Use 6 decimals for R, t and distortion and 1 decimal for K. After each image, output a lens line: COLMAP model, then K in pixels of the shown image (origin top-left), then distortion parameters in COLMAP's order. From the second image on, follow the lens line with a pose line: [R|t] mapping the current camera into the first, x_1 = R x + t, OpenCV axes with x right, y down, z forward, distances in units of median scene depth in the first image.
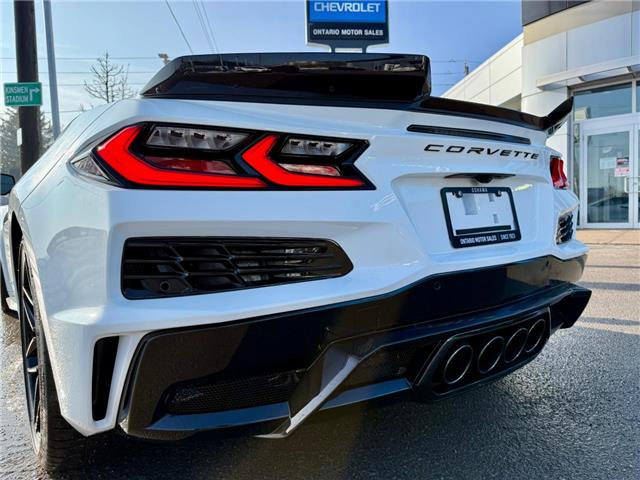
lens RADIAL K [[450.6, 0, 322.3], [0, 450.6, 240.7], [0, 0, 1]] dist [0.001575, -0.004856]
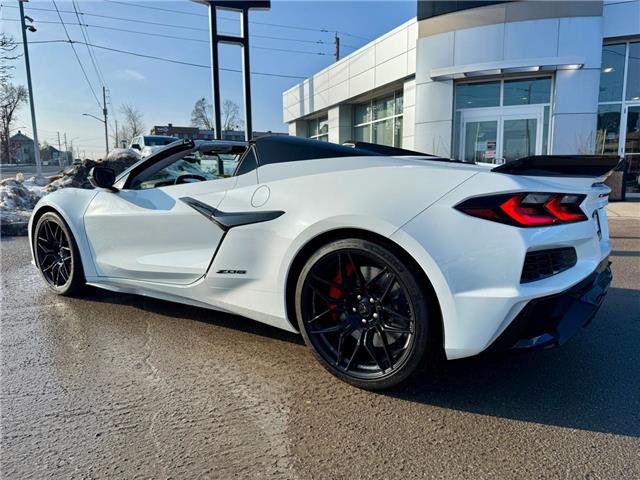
lens RADIAL K [[439.0, 0, 317.7], [0, 439.0, 239.9], [0, 0, 1]] dist [0.036558, -0.051170]
pose [[0.957537, -0.020983, 0.287547, -1.188645], [-0.003722, 0.996365, 0.085100, -0.144583], [-0.288287, -0.082556, 0.953978, -0.377910]]
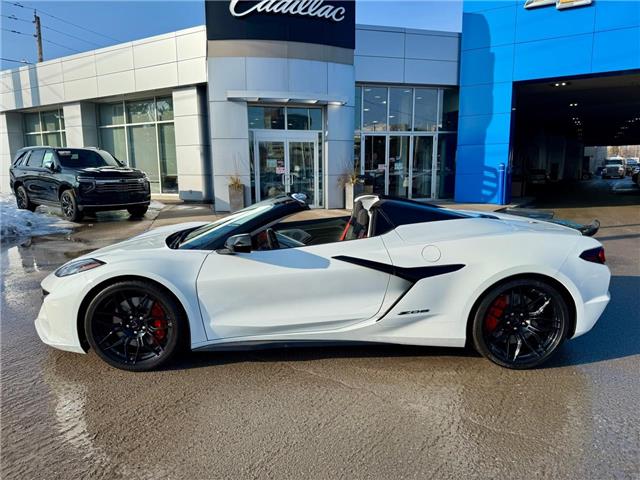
lens RADIAL K [[439.0, 0, 317.7], [0, 439.0, 239.9], [0, 0, 1]] dist [0.036558, -0.051170]
pose [[0.600620, -0.091017, 0.794337, -3.162320], [0.025669, 0.995182, 0.094621, -0.483338], [-0.799122, -0.036442, 0.600063, 0.429197]]
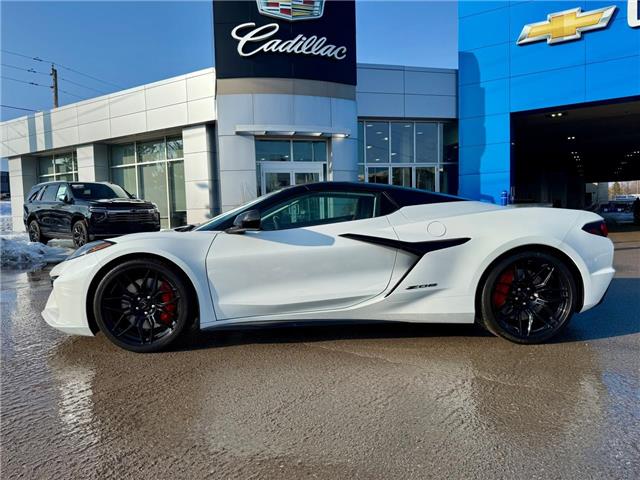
lens RADIAL K [[434.2, 0, 320.0], [0, 434.2, 240.0], [0, 0, 1]] dist [0.054913, -0.068835]
pose [[0.607252, -0.026883, 0.794054, -3.206825], [0.044444, 0.999012, -0.000166, -0.136516], [-0.793265, 0.035391, 0.607847, 0.412688]]
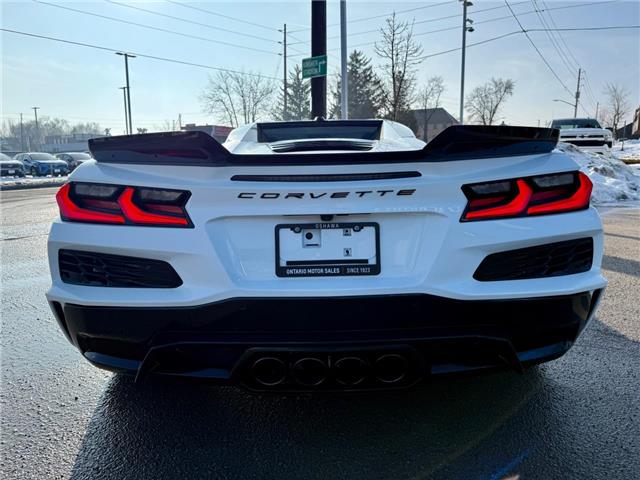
lens RADIAL K [[438.9, 0, 342.5], [0, 438.9, 240.8], [0, 0, 1]] dist [0.059357, -0.041233]
pose [[0.816908, 0.121713, -0.563779, 0.943601], [-0.049377, 0.988650, 0.141891, -0.220229], [0.574650, -0.088074, 0.813646, 0.141956]]
